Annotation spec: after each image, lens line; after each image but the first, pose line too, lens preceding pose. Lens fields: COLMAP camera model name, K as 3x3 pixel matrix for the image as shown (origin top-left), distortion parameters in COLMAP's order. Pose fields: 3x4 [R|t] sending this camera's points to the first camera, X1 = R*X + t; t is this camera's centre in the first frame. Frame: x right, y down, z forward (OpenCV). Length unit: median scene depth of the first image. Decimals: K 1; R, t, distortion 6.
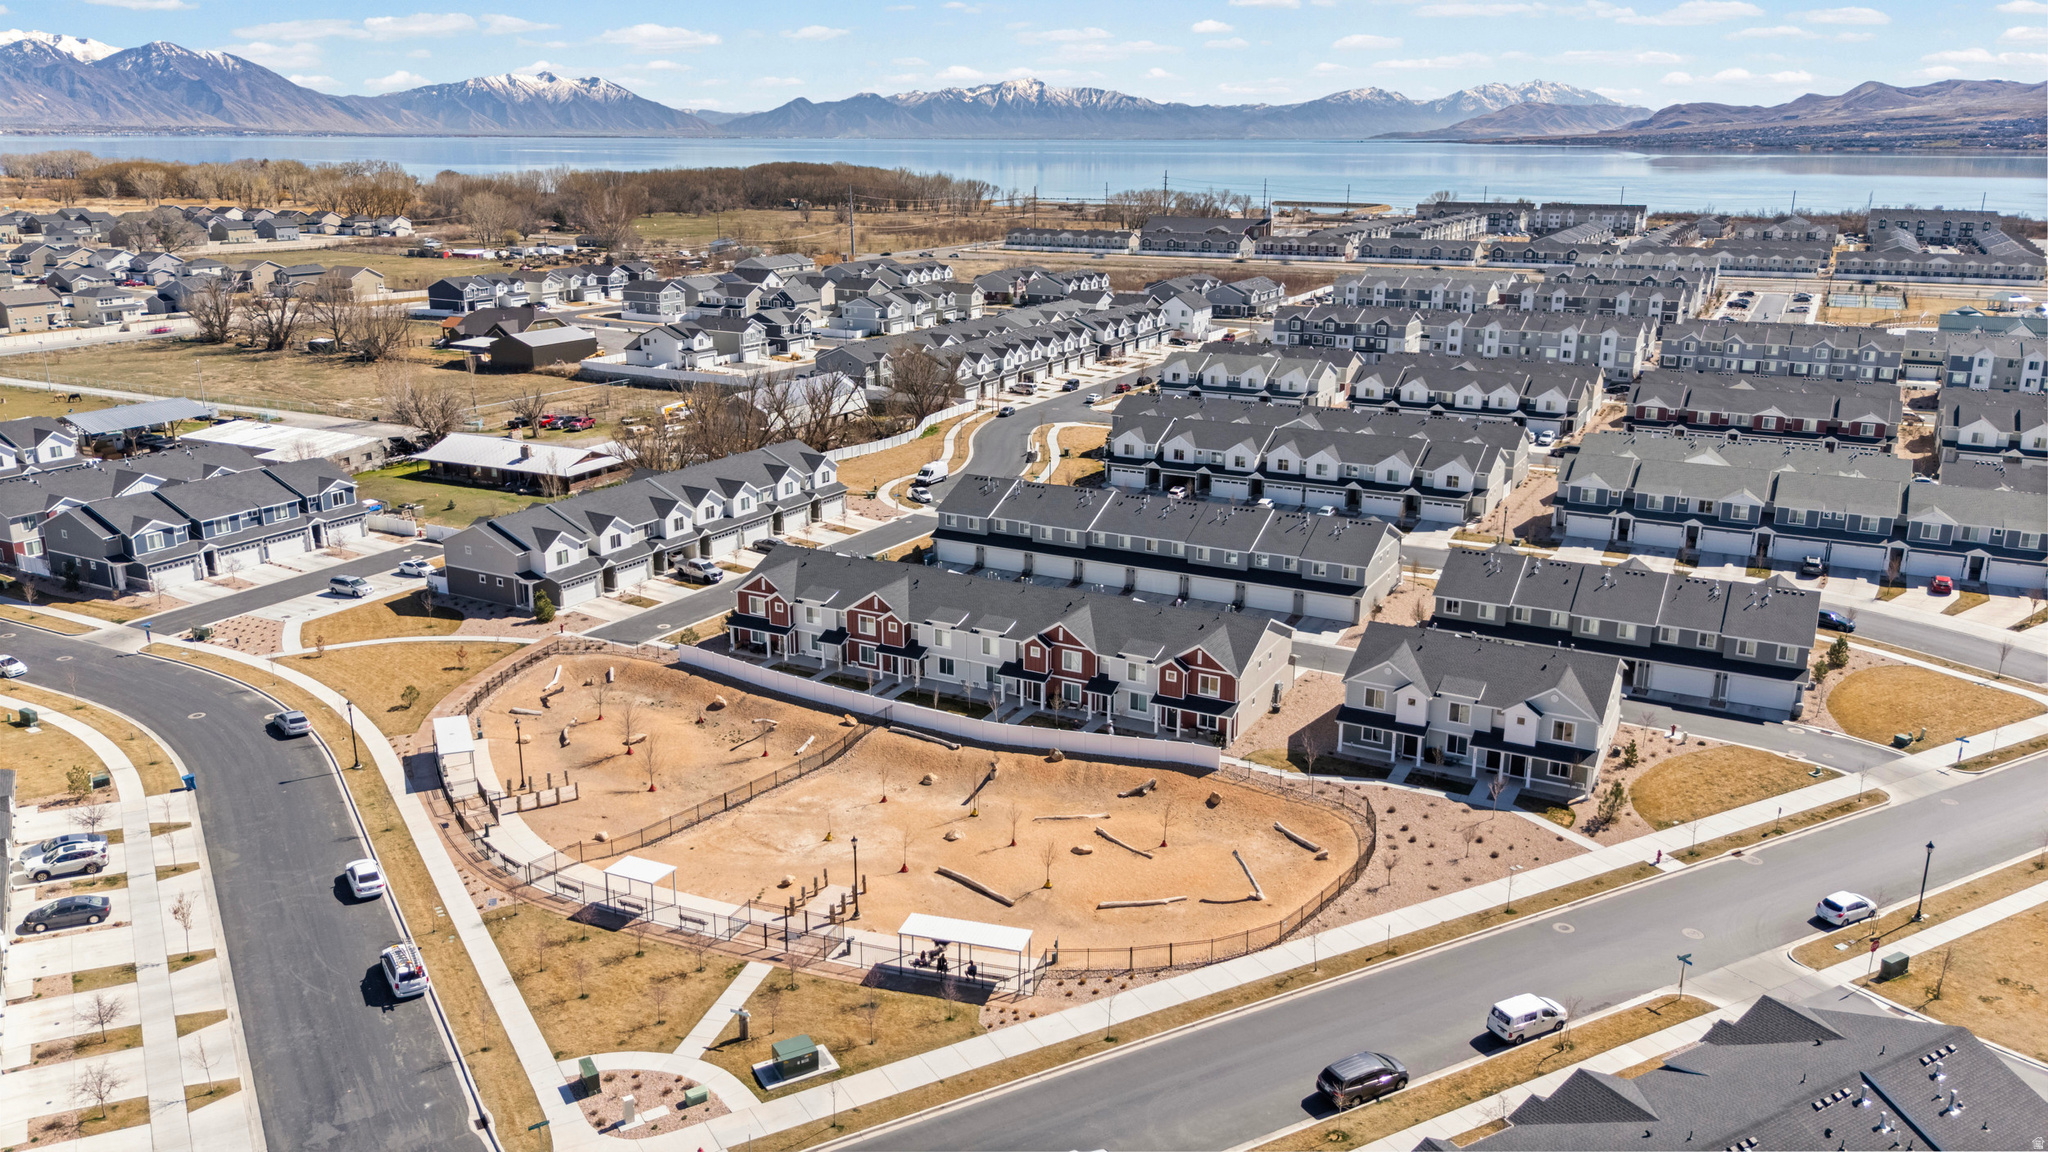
lens RADIAL K [[1494.2, 0, 1024.3], [0, 1494.2, 566.7], [0, 0, 1]] dist [0.045329, -0.035988]
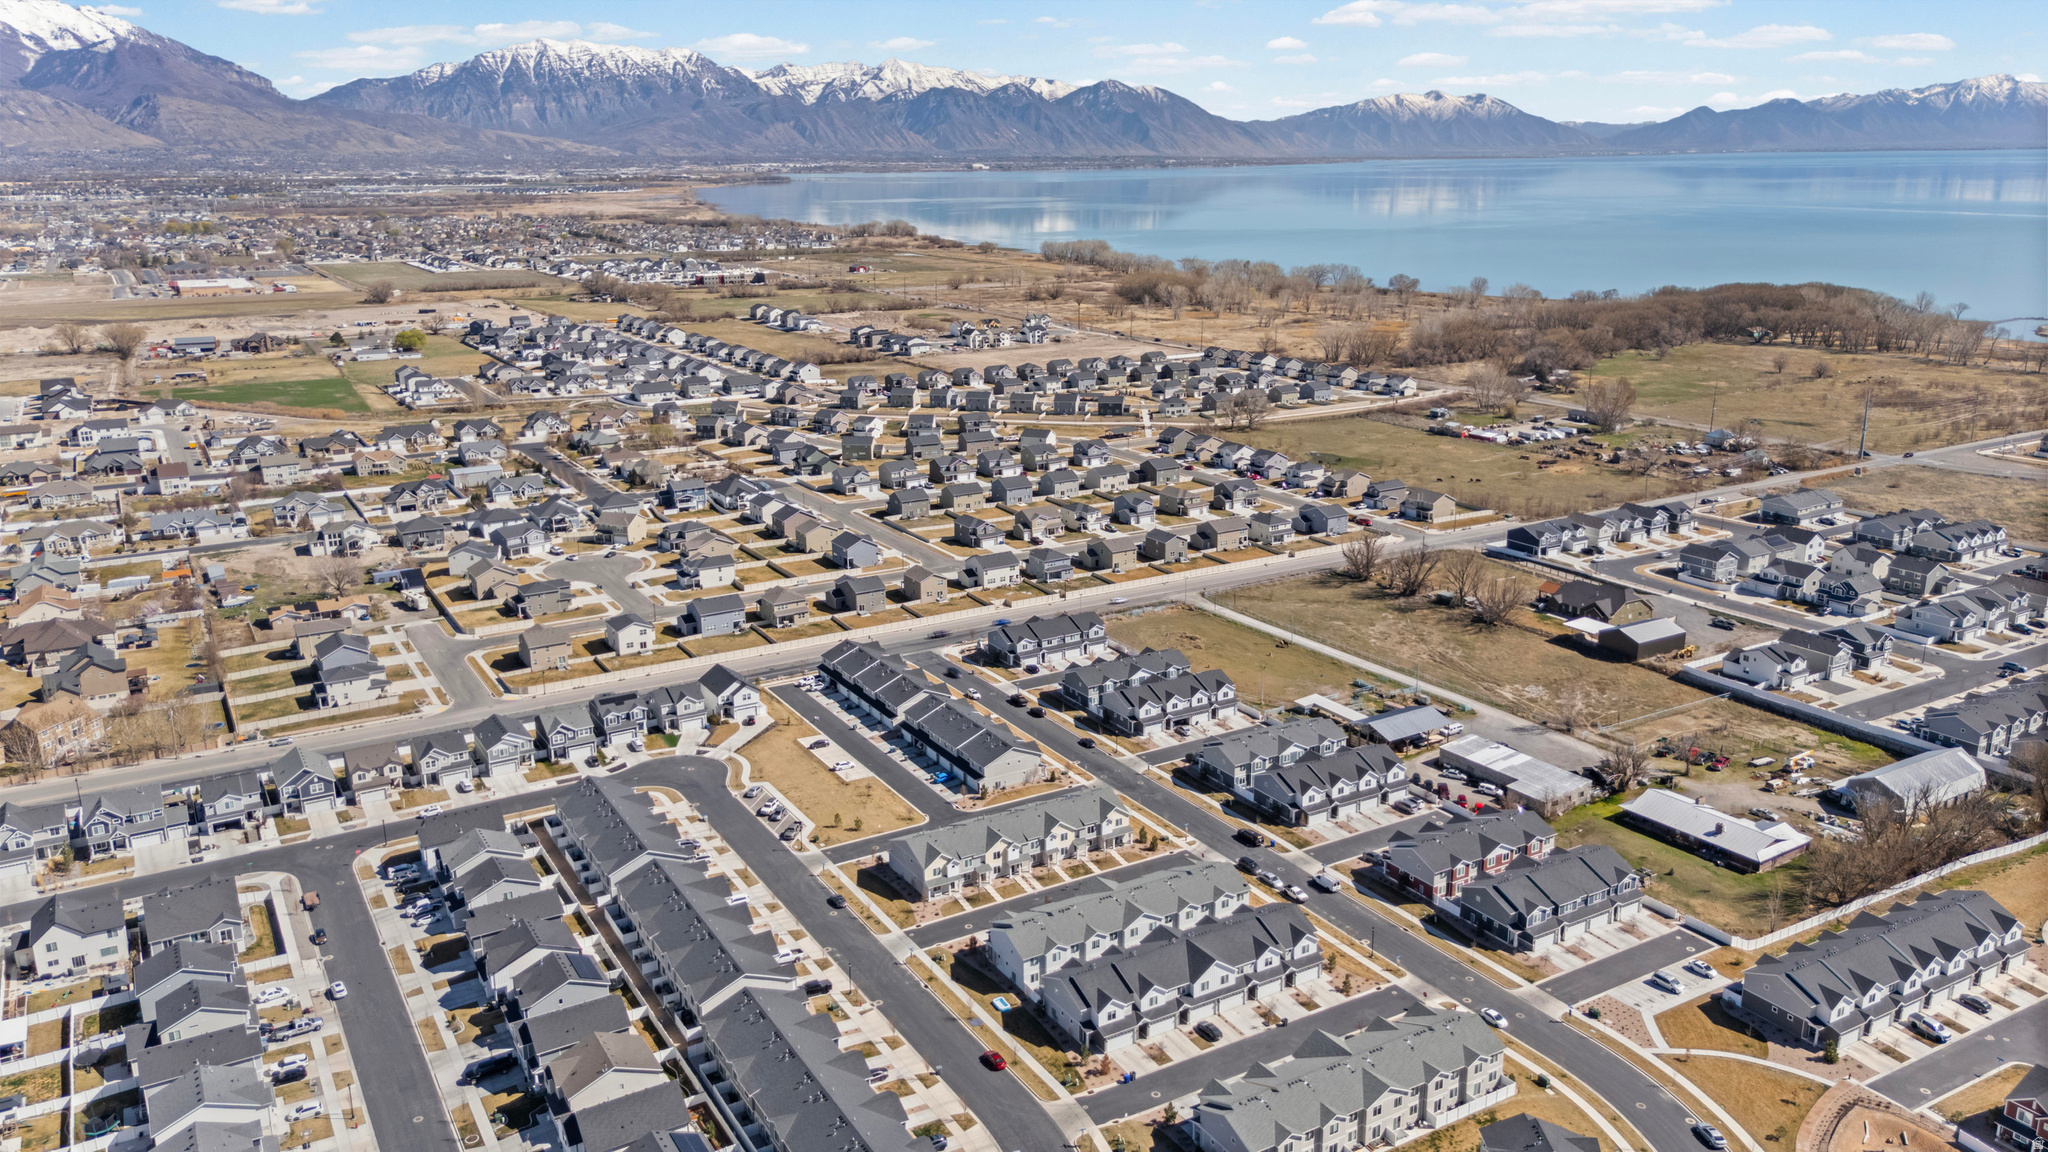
lens RADIAL K [[1494.2, 0, 1037.8], [0, 1494.2, 564.0], [0, 0, 1]] dist [0.045329, -0.035988]
pose [[0.854027, 0.125684, -0.504819, -0.266831], [-0.136164, 0.990553, 0.016259, -0.321195], [0.502093, 0.054852, 0.863072, -0.595029]]
